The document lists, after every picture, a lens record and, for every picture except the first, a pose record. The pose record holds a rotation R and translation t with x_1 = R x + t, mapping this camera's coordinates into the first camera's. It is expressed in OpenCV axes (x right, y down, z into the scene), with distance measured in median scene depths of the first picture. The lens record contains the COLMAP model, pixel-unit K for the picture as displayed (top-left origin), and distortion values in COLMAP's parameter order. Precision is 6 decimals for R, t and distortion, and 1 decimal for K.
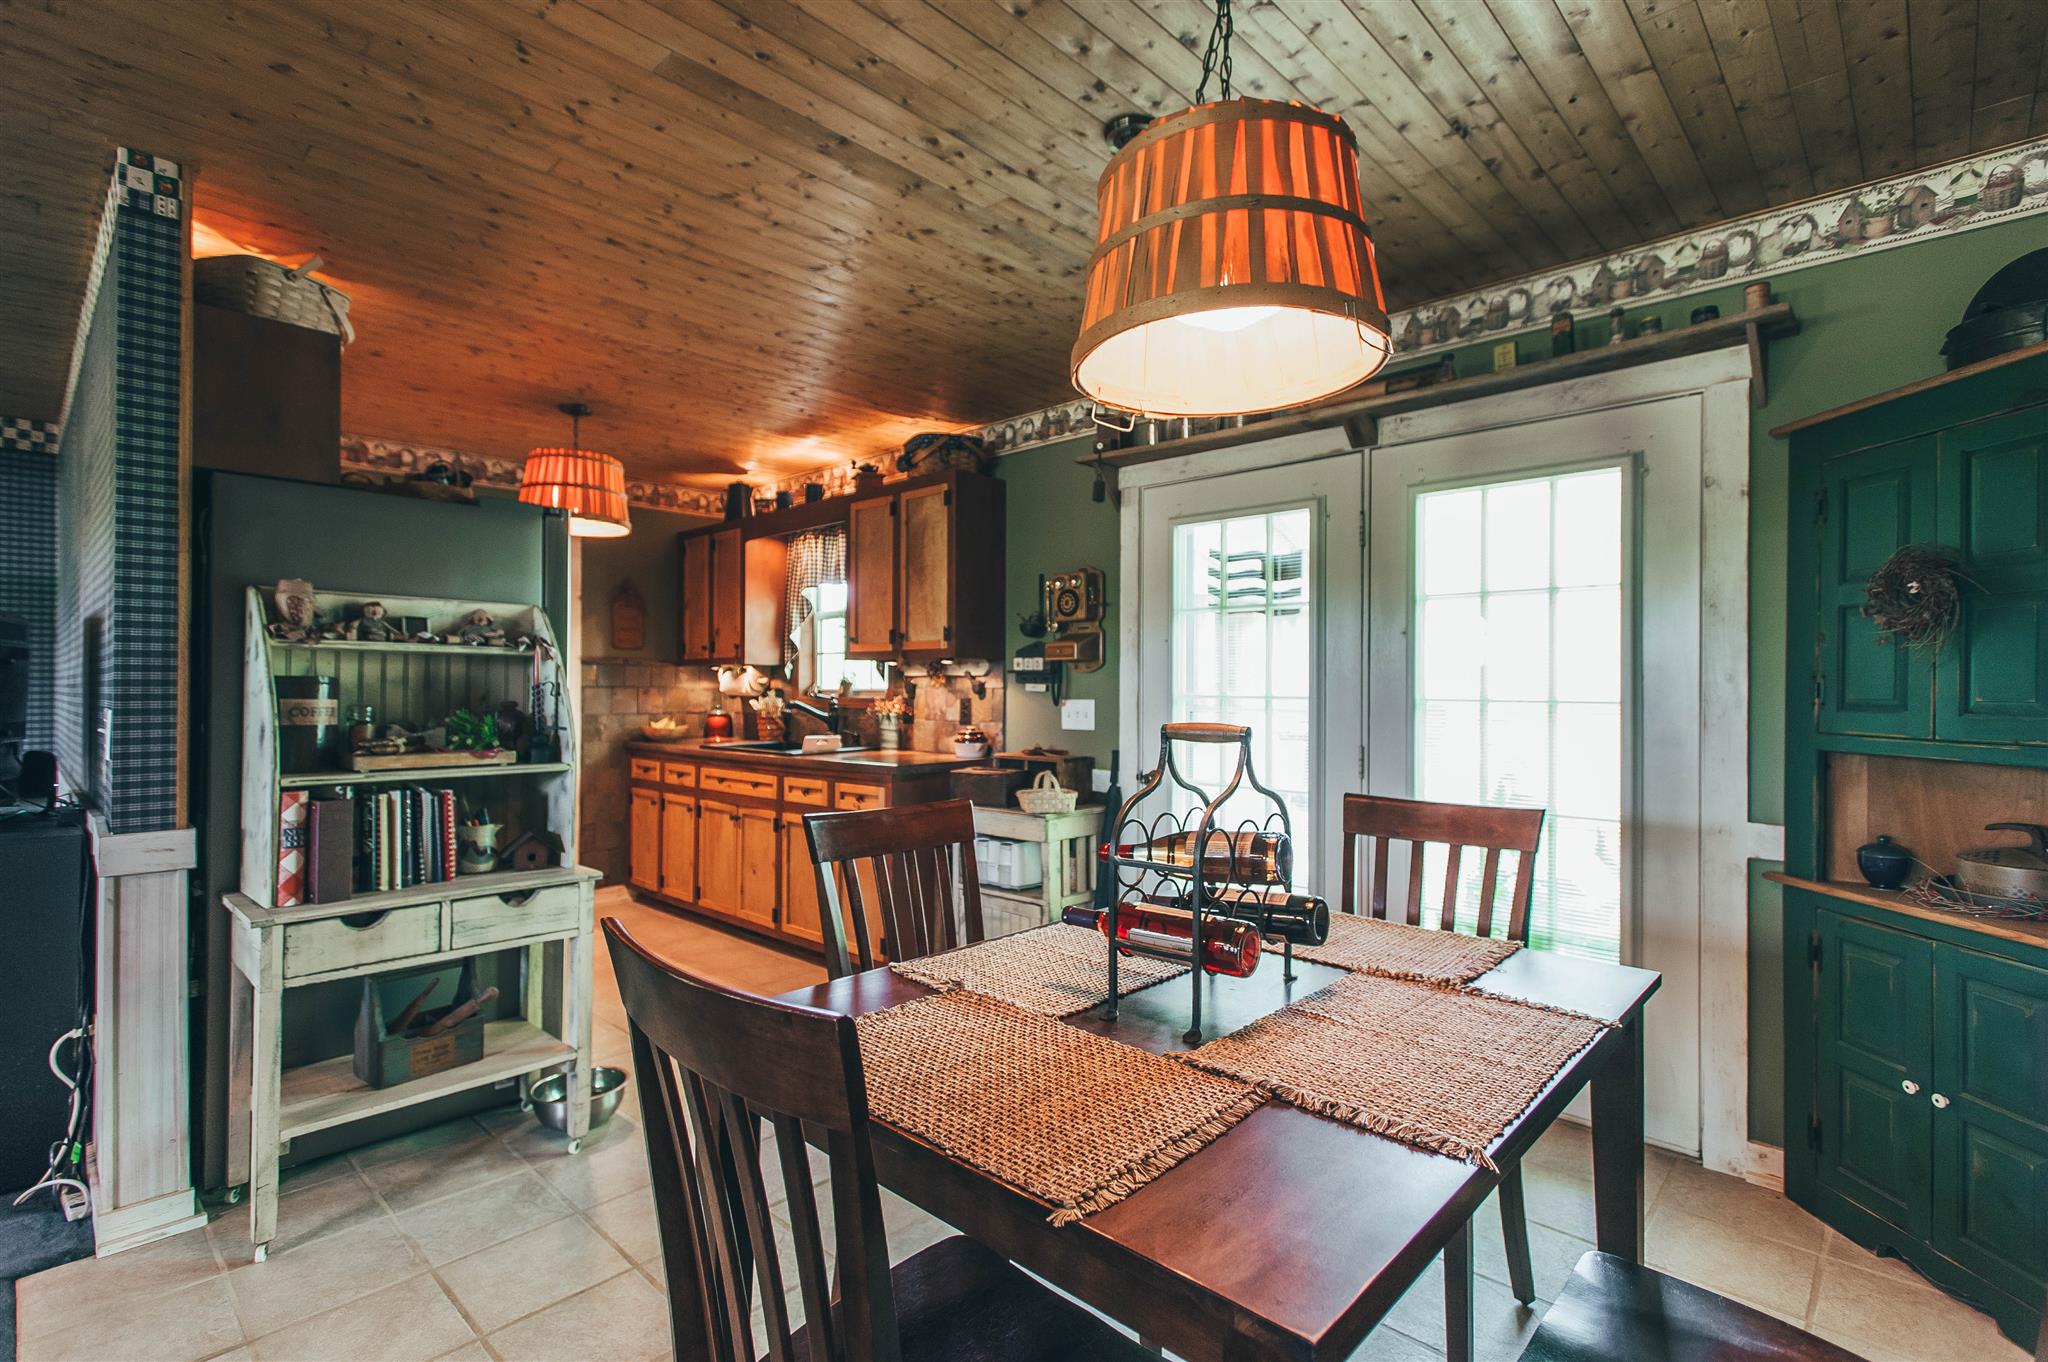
lens RADIAL K [[966.0, 0, 1036.6], [0, 966.0, 677.5], [0, 0, 1]] dist [-0.005571, -0.001337]
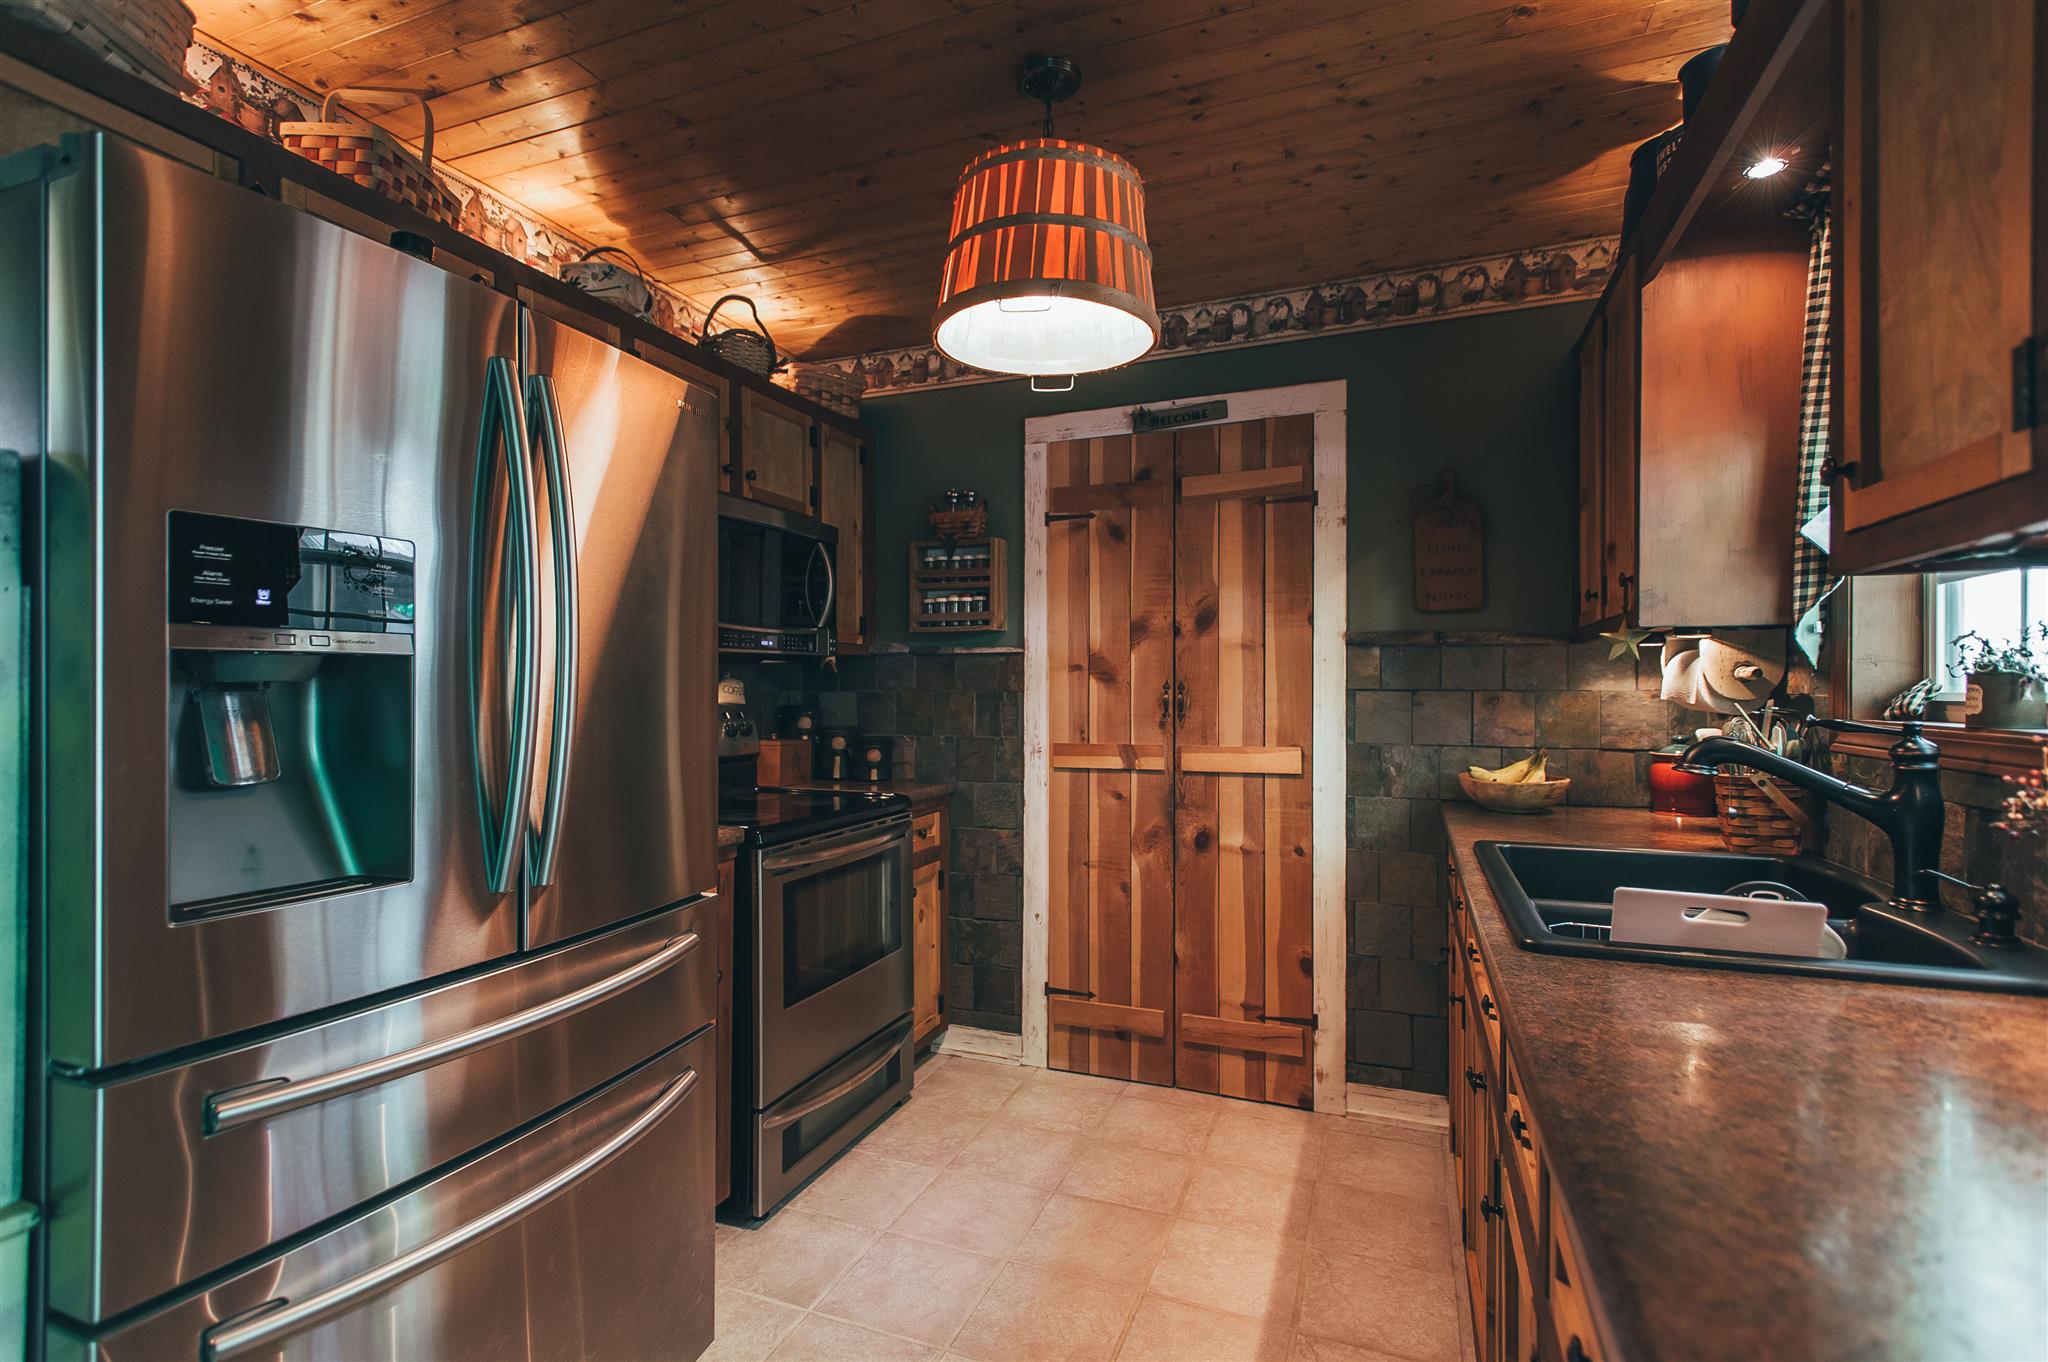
lens RADIAL K [[966.0, 0, 1009.9], [0, 966.0, 688.8], [0, 0, 1]] dist [-0.005571, -0.001337]
pose [[0.937323, -0.009102, 0.348343, -0.226599], [0.005222, 0.999913, 0.012075, 0.001389], [-0.348422, -0.009499, 0.937290, 0.217749]]
